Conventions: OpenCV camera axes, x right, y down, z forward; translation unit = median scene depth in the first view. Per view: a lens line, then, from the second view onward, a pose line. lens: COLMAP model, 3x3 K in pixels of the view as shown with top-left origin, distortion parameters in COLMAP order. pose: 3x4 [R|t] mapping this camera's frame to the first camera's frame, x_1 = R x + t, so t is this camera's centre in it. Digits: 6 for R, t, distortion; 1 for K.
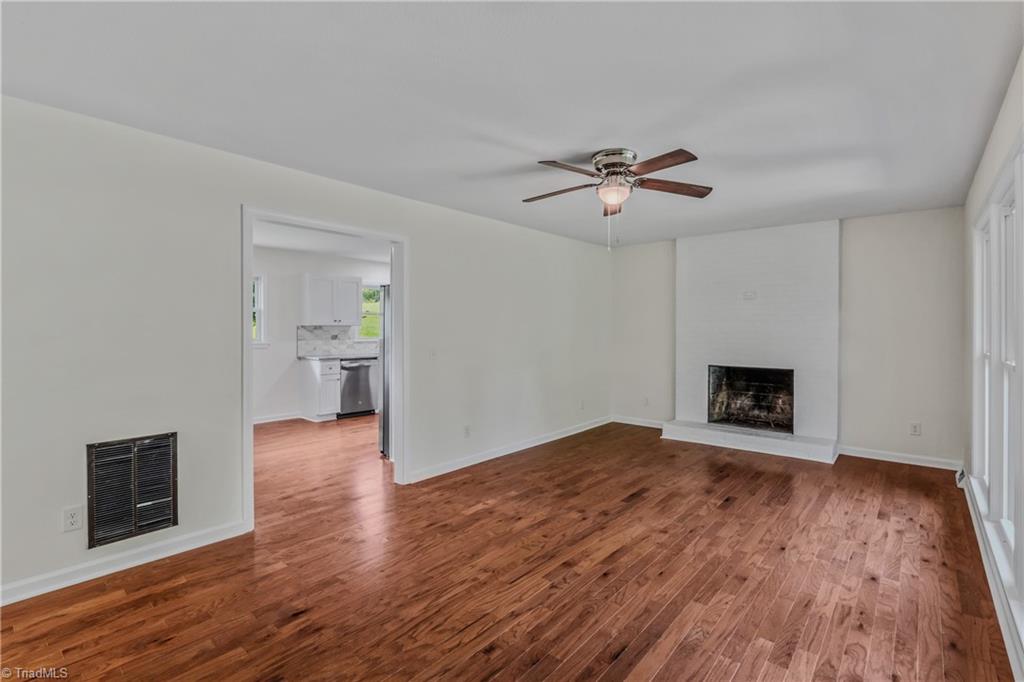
lens RADIAL K [[474.0, 0, 510.2], [0, 474.0, 328.5], [0, 0, 1]] dist [-0.009048, 0.000357]
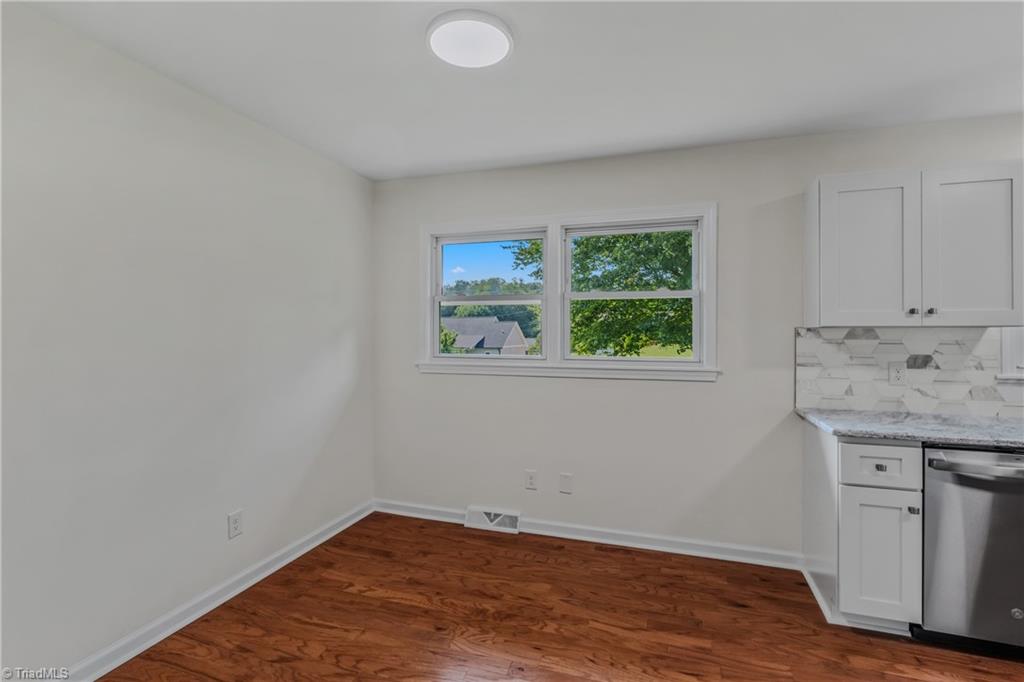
lens RADIAL K [[474.0, 0, 510.2], [0, 474.0, 328.5], [0, 0, 1]] dist [-0.009048, 0.000357]
pose [[0.388309, -0.007286, -0.921500, -0.181584], [-0.004509, 0.999942, -0.009806, -0.000405], [0.921518, 0.007963, 0.388254, 0.622626]]
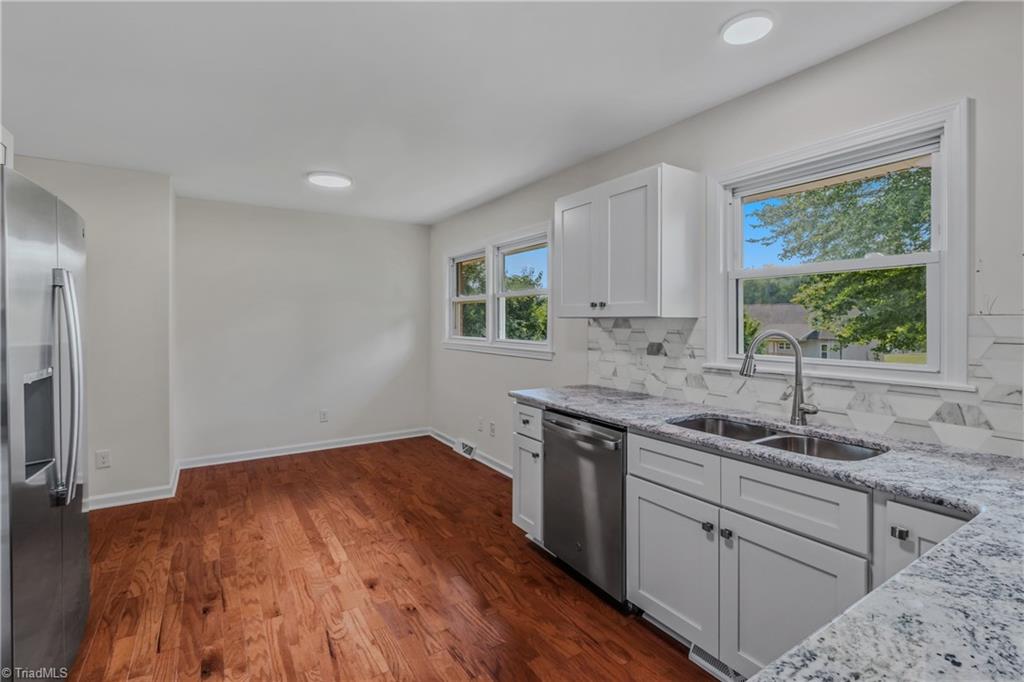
lens RADIAL K [[475.4, 0, 512.3], [0, 475.4, 322.0], [0, 0, 1]] dist [-0.000343, -0.000132]
pose [[-0.283058, 0.002095, -0.959101, 0.018233], [-0.004266, 0.999985, 0.003443, -0.003336], [0.959093, 0.005066, -0.283045, 1.035227]]
